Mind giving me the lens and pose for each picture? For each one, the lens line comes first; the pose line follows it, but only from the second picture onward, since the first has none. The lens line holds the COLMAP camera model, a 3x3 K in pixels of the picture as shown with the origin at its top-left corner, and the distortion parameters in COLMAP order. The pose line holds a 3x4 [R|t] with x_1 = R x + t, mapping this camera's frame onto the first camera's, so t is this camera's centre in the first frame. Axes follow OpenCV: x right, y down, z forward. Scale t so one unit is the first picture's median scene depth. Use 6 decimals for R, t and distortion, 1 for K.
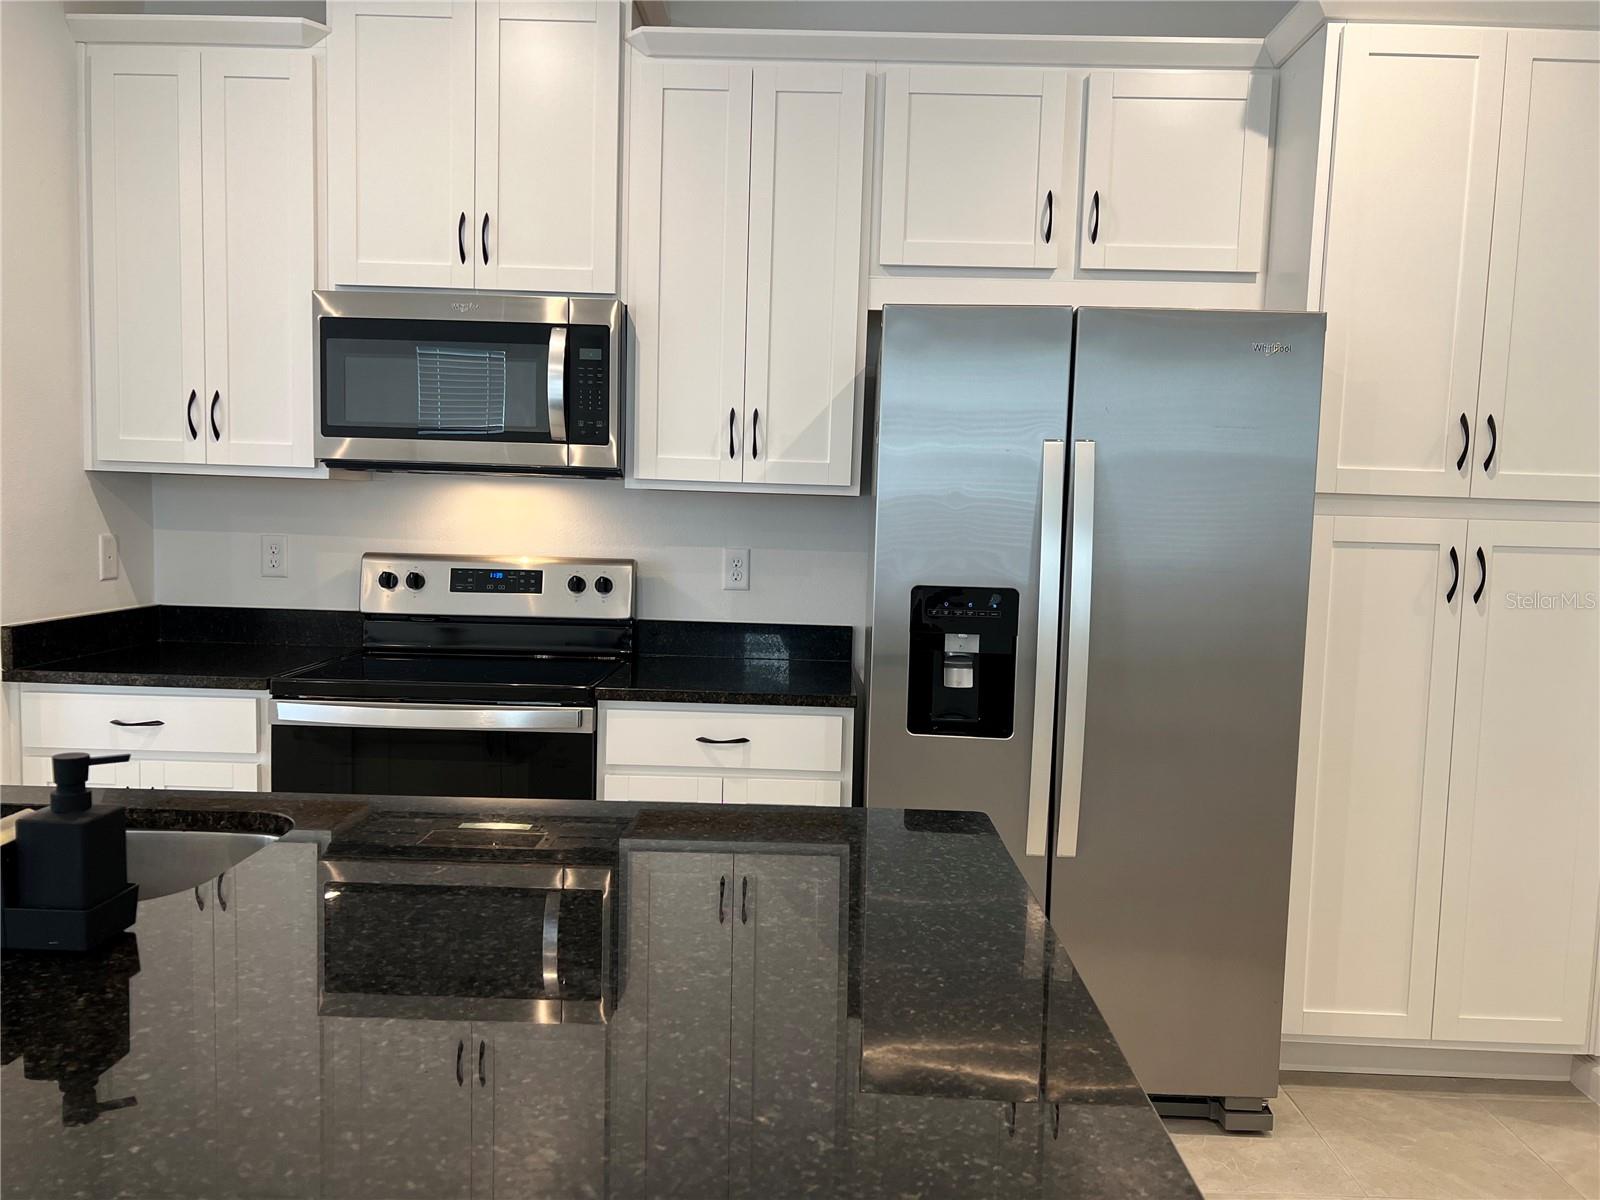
lens RADIAL K [[1210.5, 0, 796.4], [0, 1210.5, 604.3], [0, 0, 1]] dist [0.053523, -0.065688]
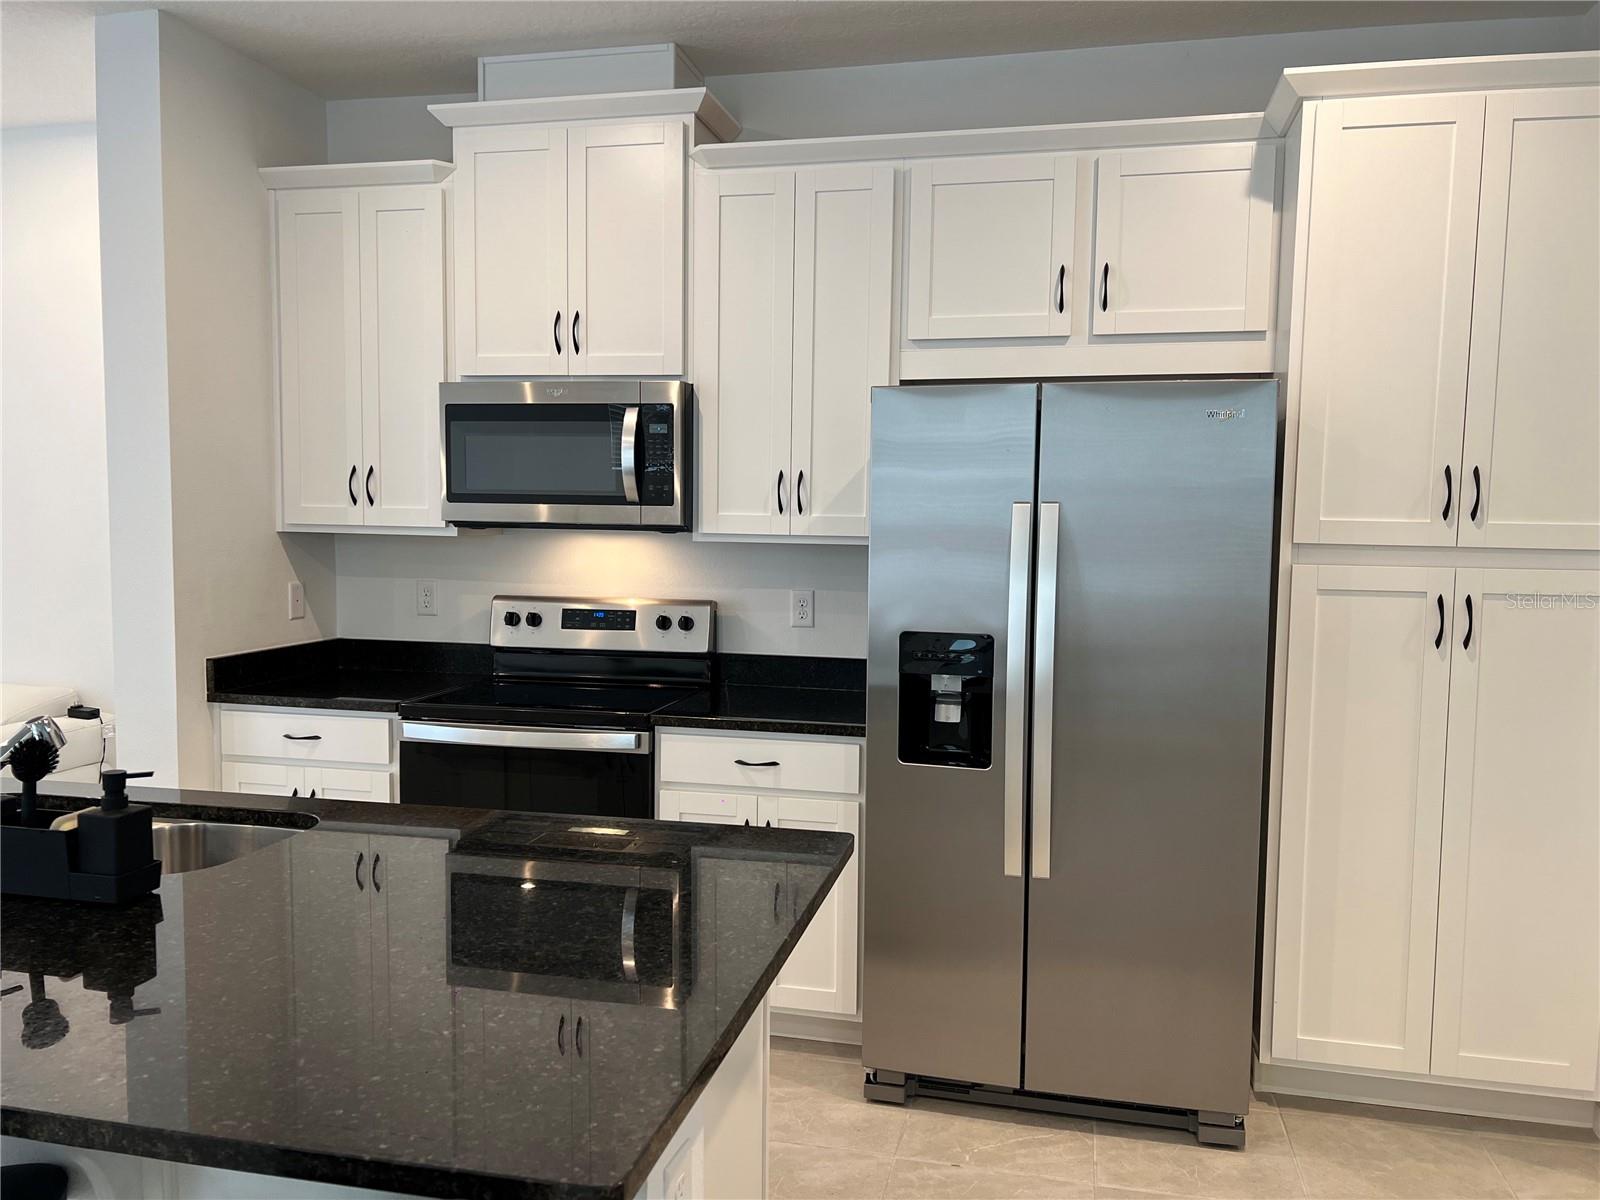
lens RADIAL K [[1210.5, 0, 801.5], [0, 1210.5, 605.2], [0, 0, 1]] dist [0.053523, -0.065688]
pose [[0.978821, -0.000241, -0.204718, 0.203665], [-0.001749, 0.999953, -0.009540, -0.025150], [0.204711, 0.009696, 0.978775, -0.108861]]
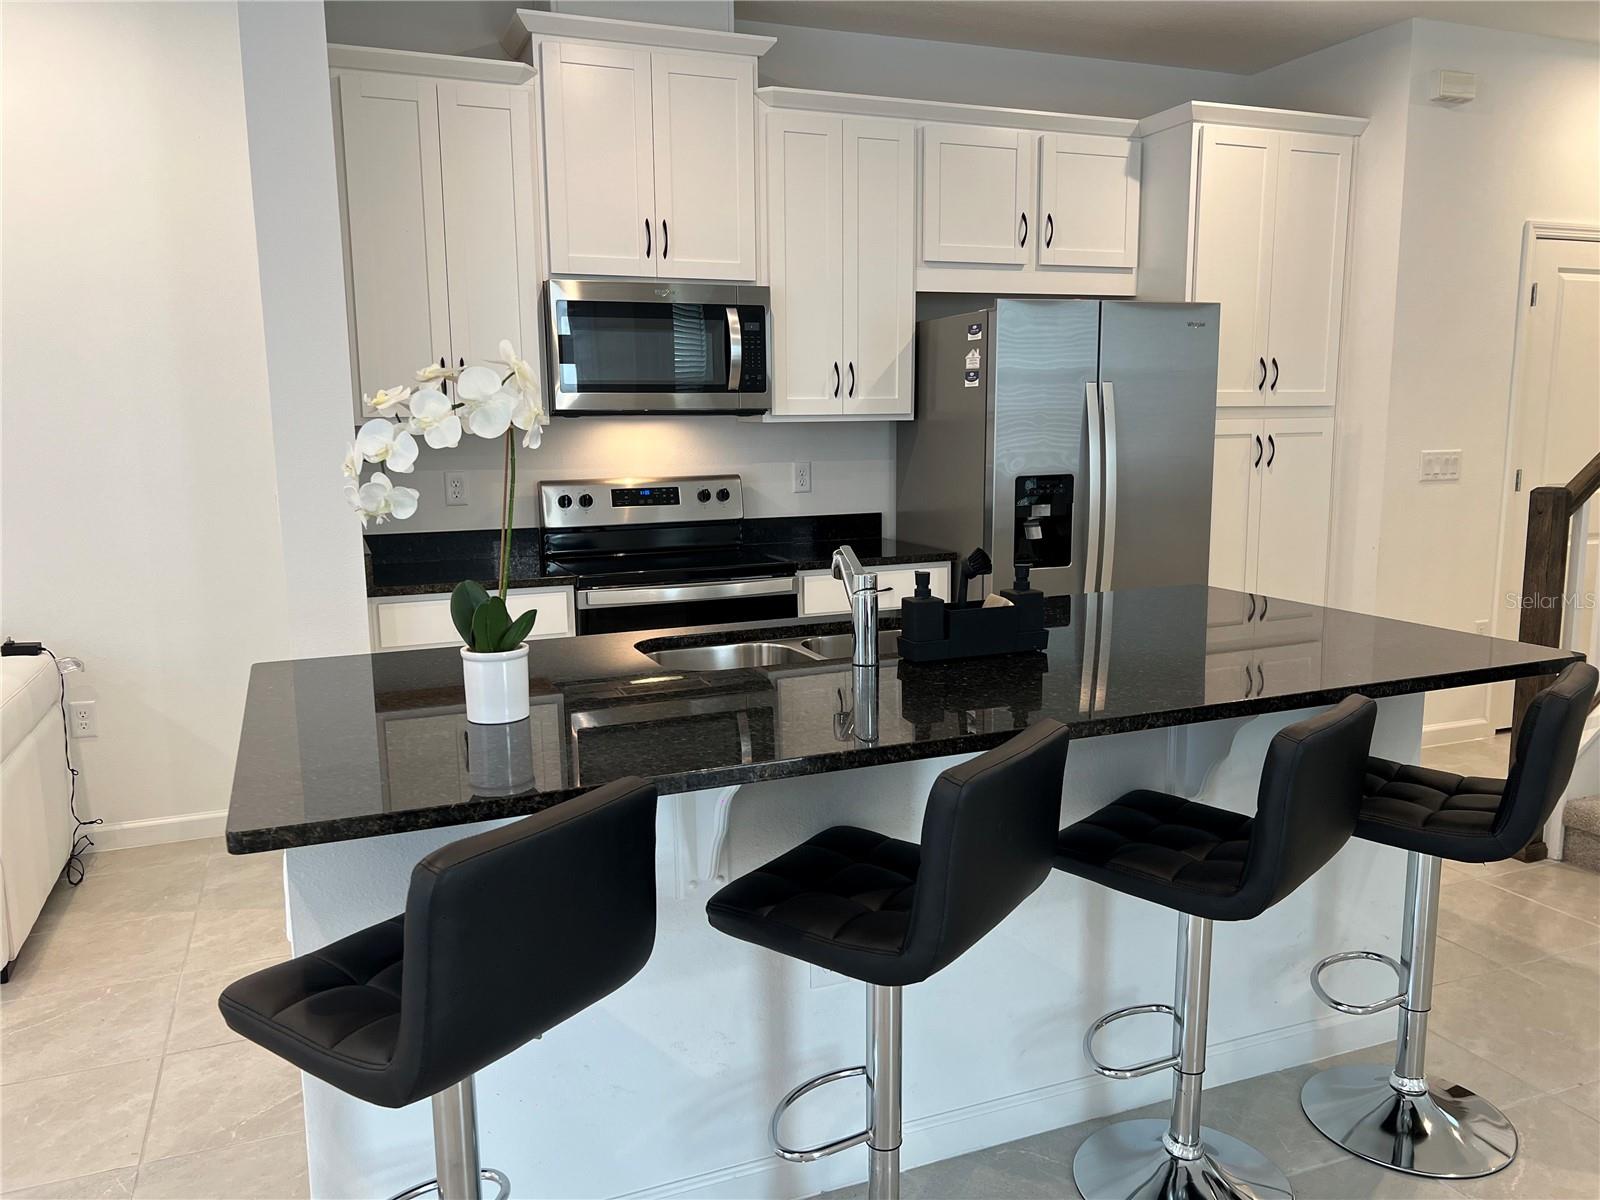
lens RADIAL K [[1210.5, 0, 795.0], [0, 1210.5, 609.0], [0, 0, 1]] dist [0.053523, -0.065688]
pose [[0.918398, -0.102594, 0.382125, -0.690092], [0.071980, 0.993004, 0.093609, -0.010753], [-0.389055, -0.058465, 0.919358, -0.318614]]
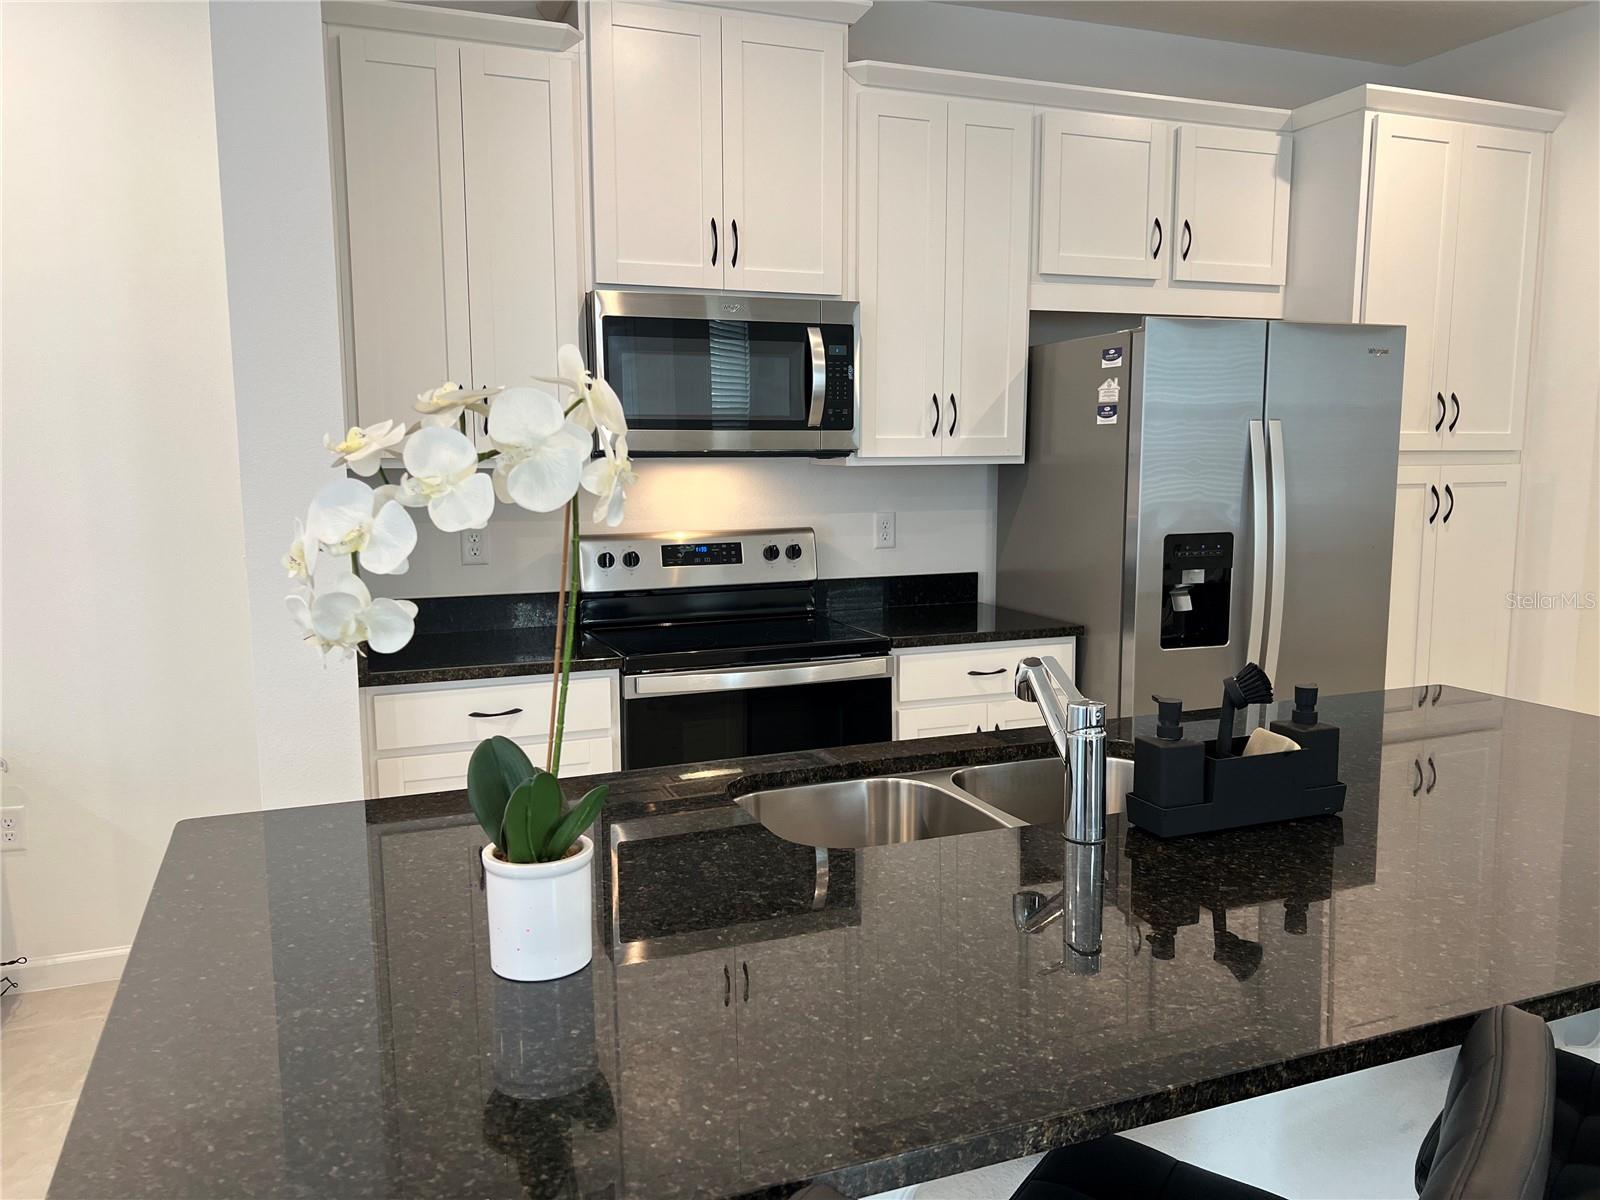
lens RADIAL K [[1210.5, 0, 796.6], [0, 1210.5, 604.4], [0, 0, 1]] dist [0.053523, -0.065688]
pose [[0.922437, -0.082820, 0.377160, -0.655608], [0.064516, 0.996055, 0.060932, -0.039586], [-0.380719, -0.031873, 0.924141, -0.046652]]
